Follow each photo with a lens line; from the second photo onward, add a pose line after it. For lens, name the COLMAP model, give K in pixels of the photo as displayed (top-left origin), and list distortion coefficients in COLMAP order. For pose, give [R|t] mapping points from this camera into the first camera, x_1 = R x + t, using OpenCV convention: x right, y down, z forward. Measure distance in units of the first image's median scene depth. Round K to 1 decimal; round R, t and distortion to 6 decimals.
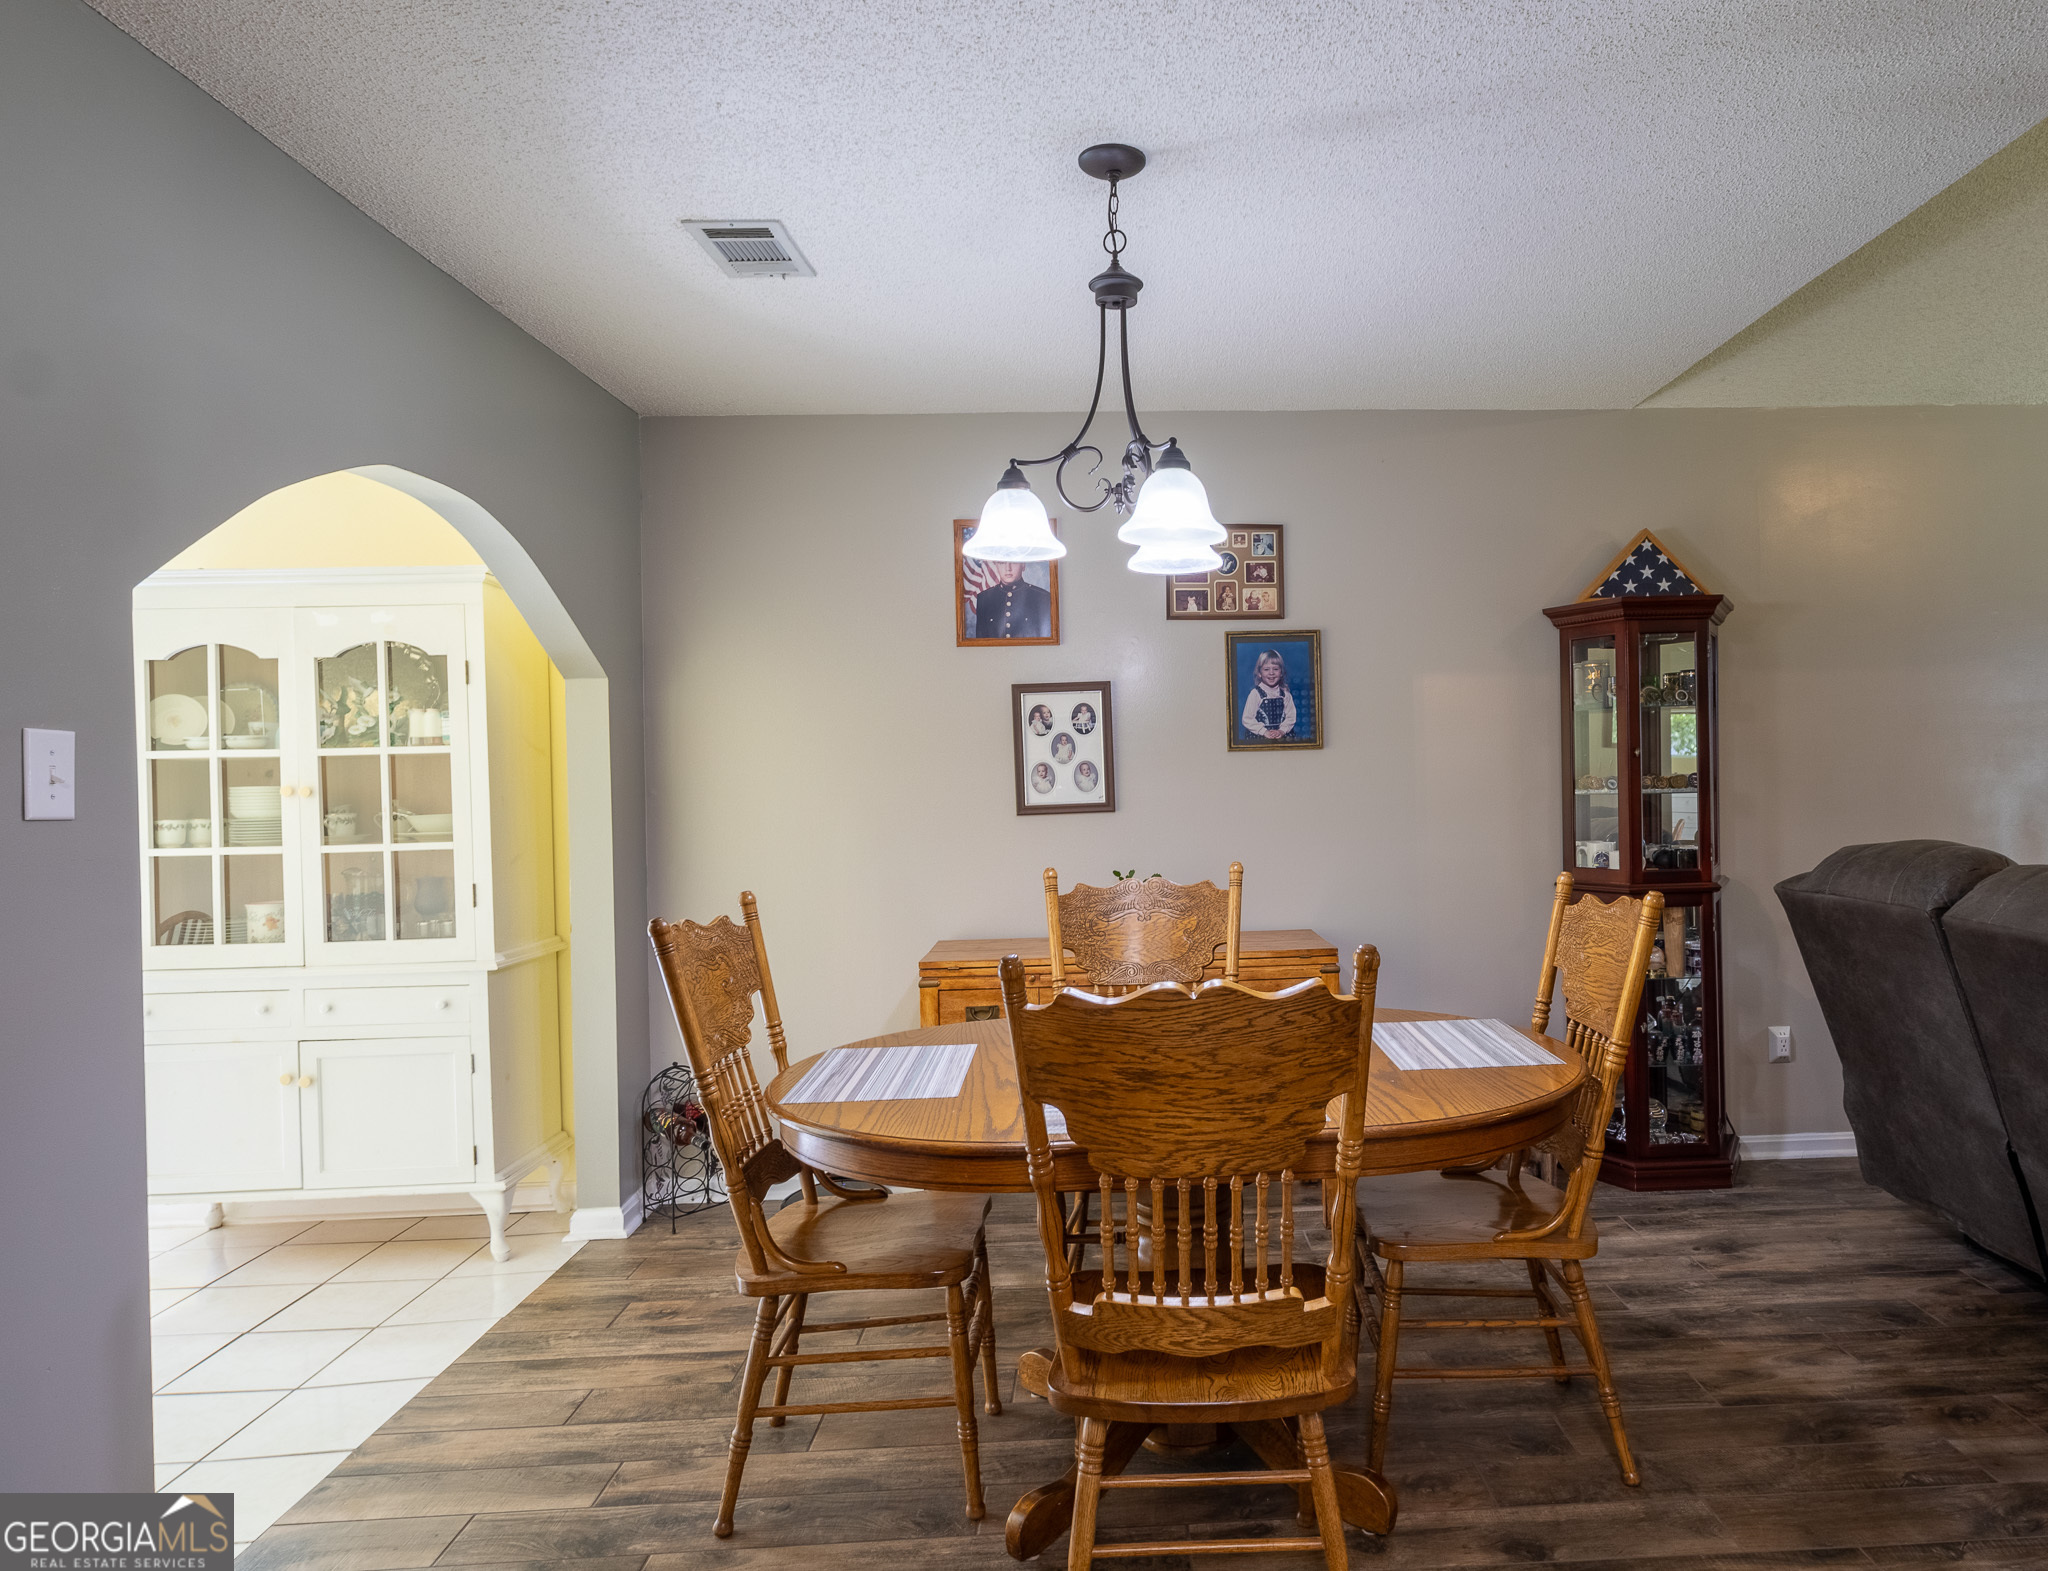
lens RADIAL K [[1237.6, 0, 1178.7], [0, 1237.6, 784.0], [0, 0, 1]] dist [-0.000002, -0.000404]
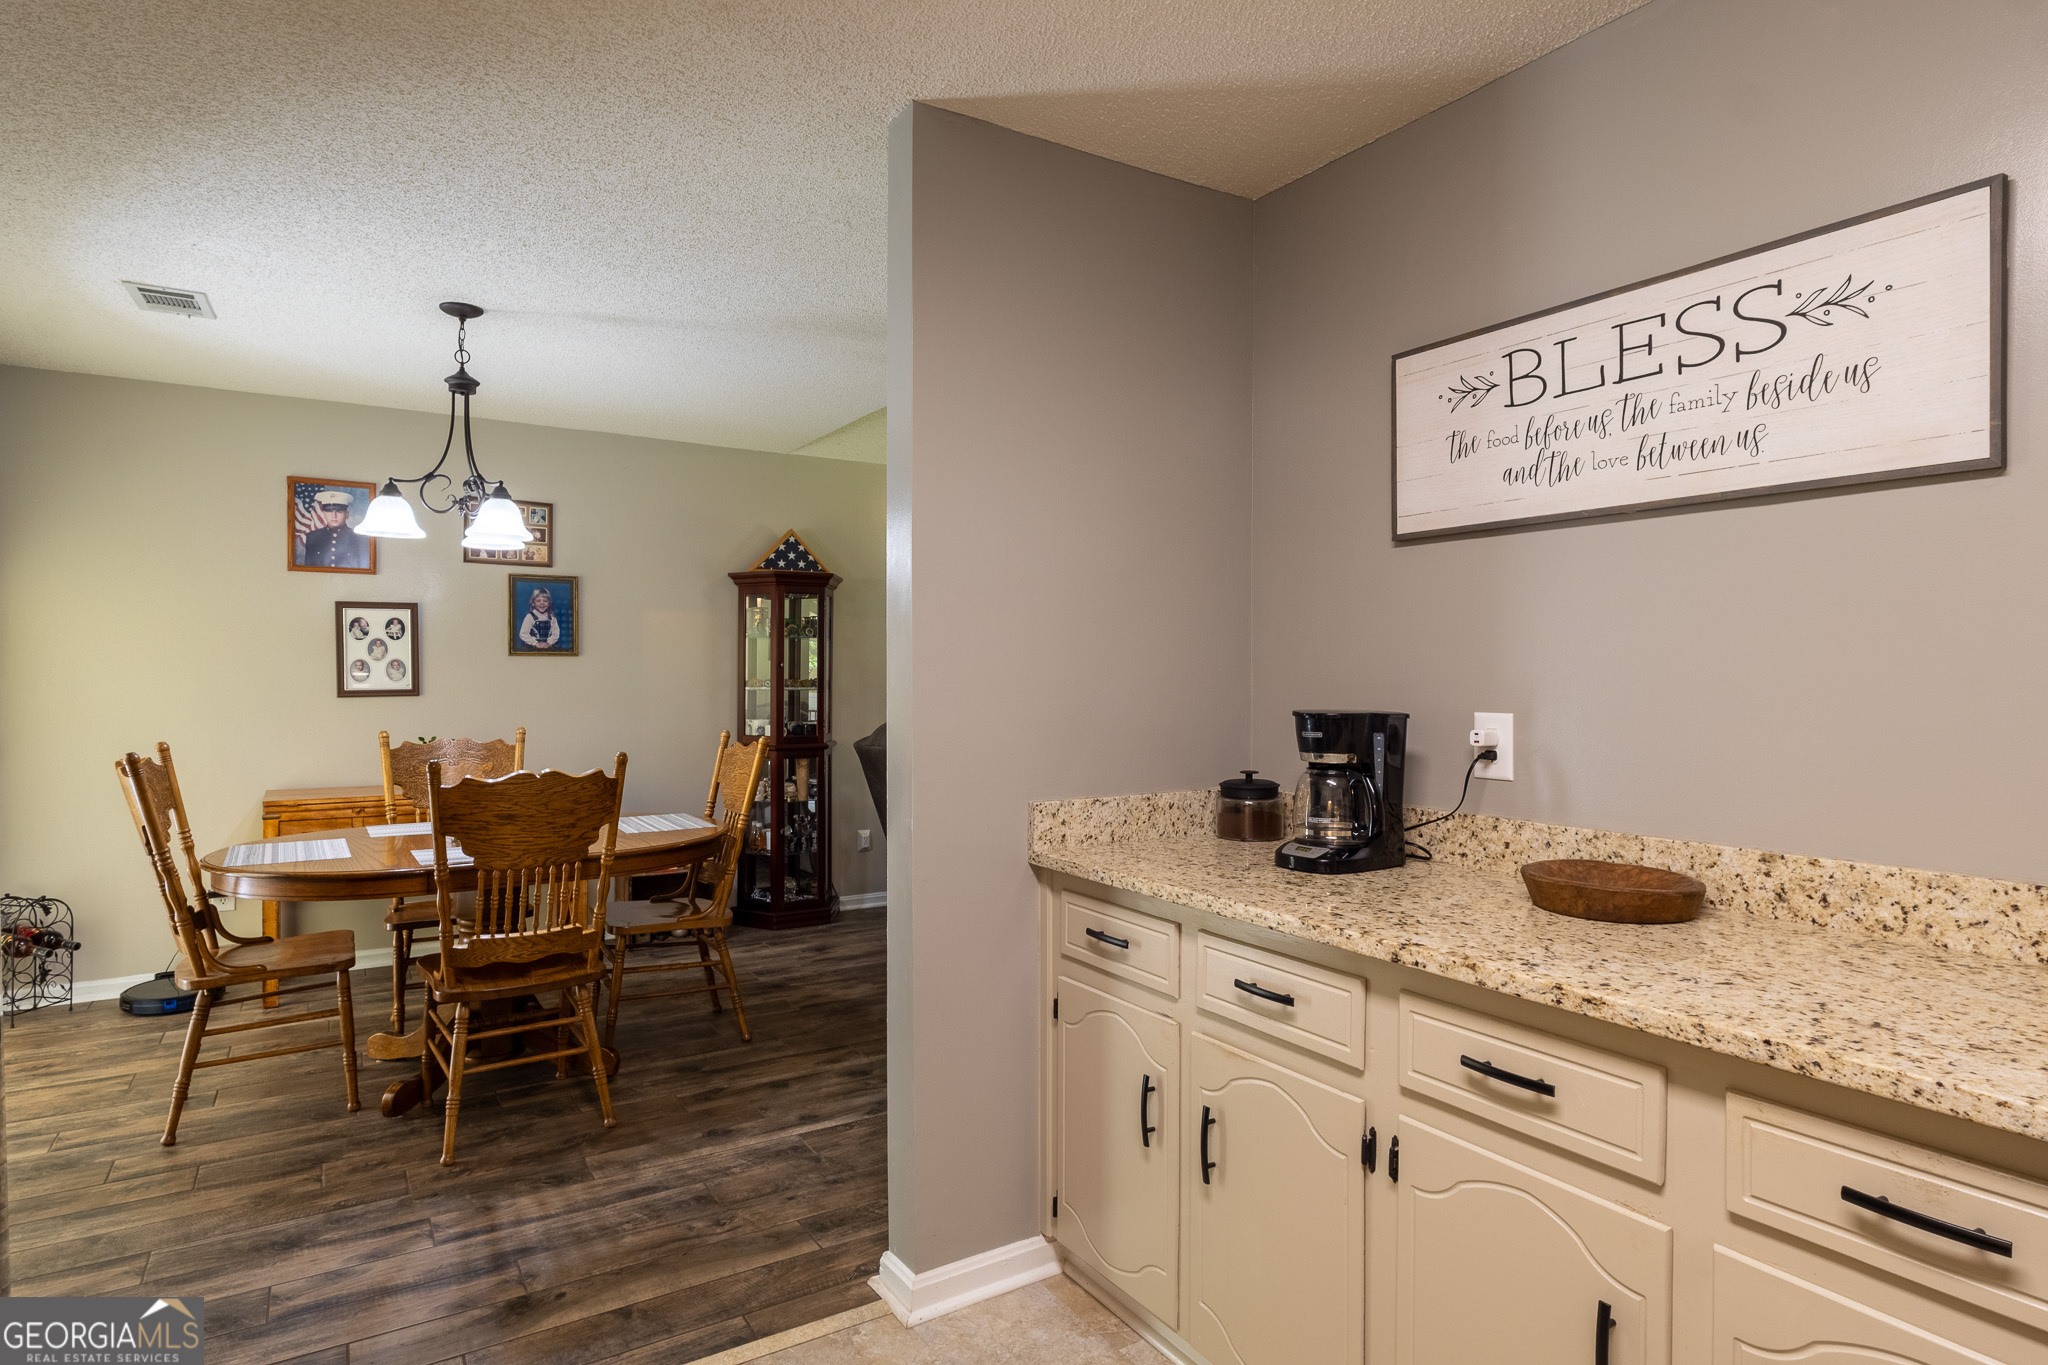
lens RADIAL K [[1112.7, 0, 1024.0], [0, 1112.7, 682.5], [0, 0, 1]] dist [0.010201, -0.002235]
pose [[0.871175, 0.022132, 0.490473, -0.075484], [-0.019568, 0.999755, -0.010355, 0.006877], [-0.490582, -0.000577, 0.871395, -0.445705]]
